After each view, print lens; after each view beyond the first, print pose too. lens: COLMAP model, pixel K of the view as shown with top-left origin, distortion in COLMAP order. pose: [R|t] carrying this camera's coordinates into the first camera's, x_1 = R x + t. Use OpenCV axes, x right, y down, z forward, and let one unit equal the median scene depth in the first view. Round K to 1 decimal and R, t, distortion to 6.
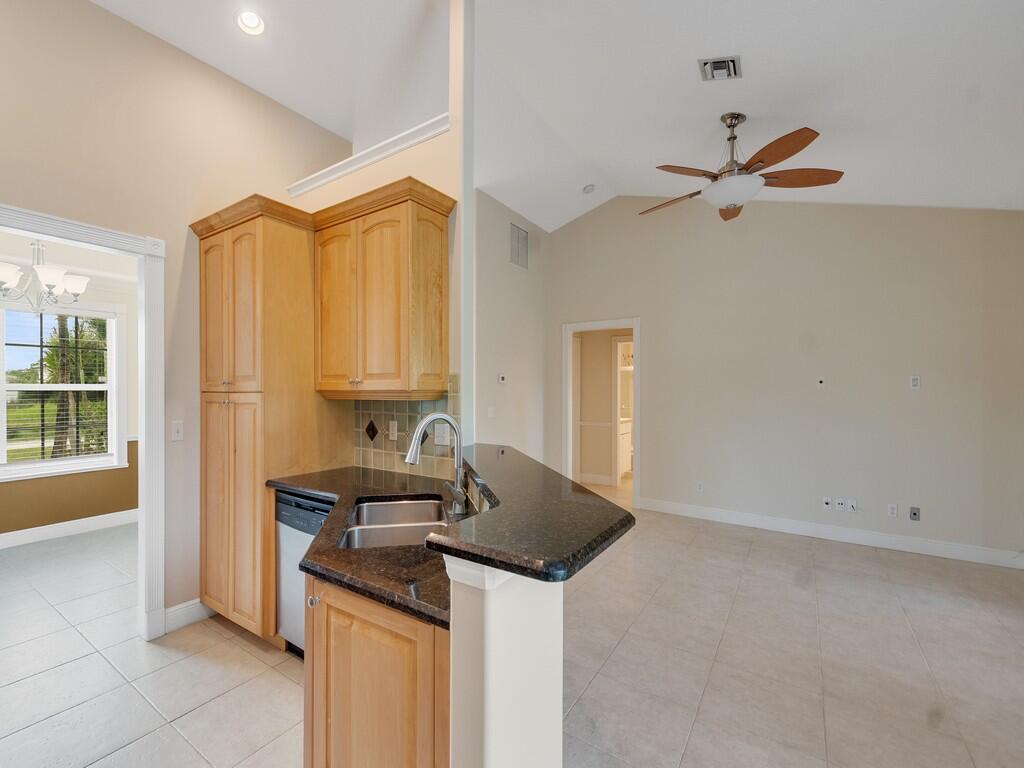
lens RADIAL K [[440.4, 0, 504.7], [0, 440.4, 389.2], [0, 0, 1]] dist [0.014306, -0.004857]
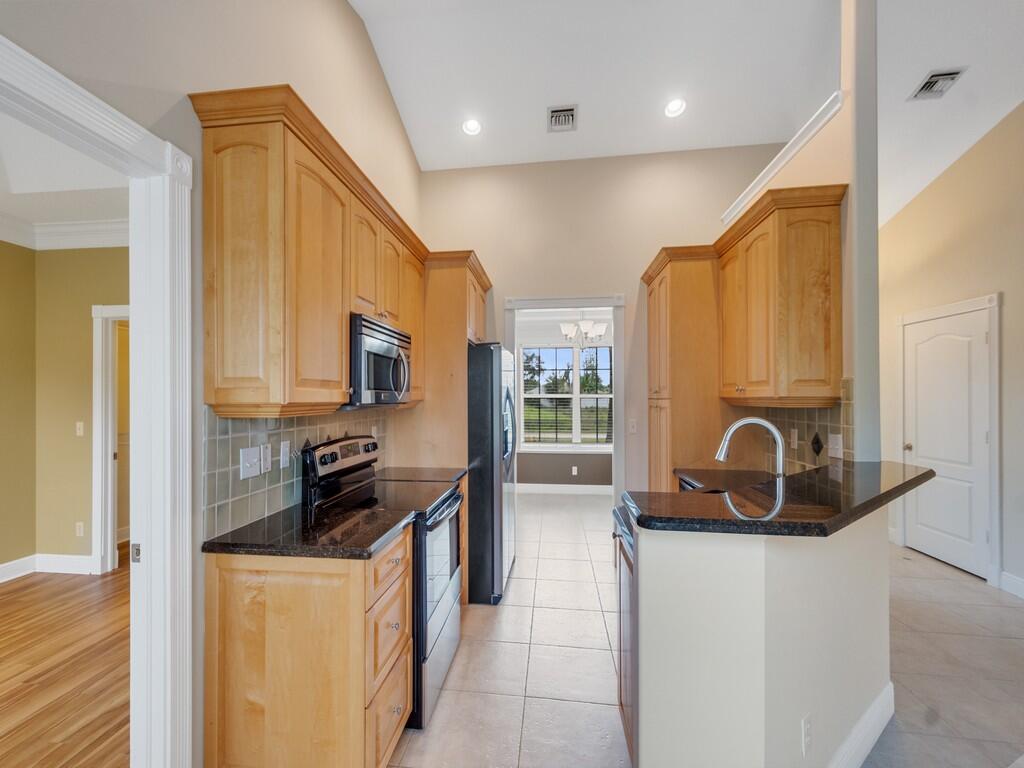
lens RADIAL K [[440.4, 0, 506.7], [0, 440.4, 392.1], [0, 0, 1]] dist [0.014306, -0.004857]
pose [[0.486738, -0.012525, -0.873458, 0.324884], [0.001621, 0.999908, -0.013435, 0.003126], [0.873546, 0.005124, 0.486714, -0.031781]]
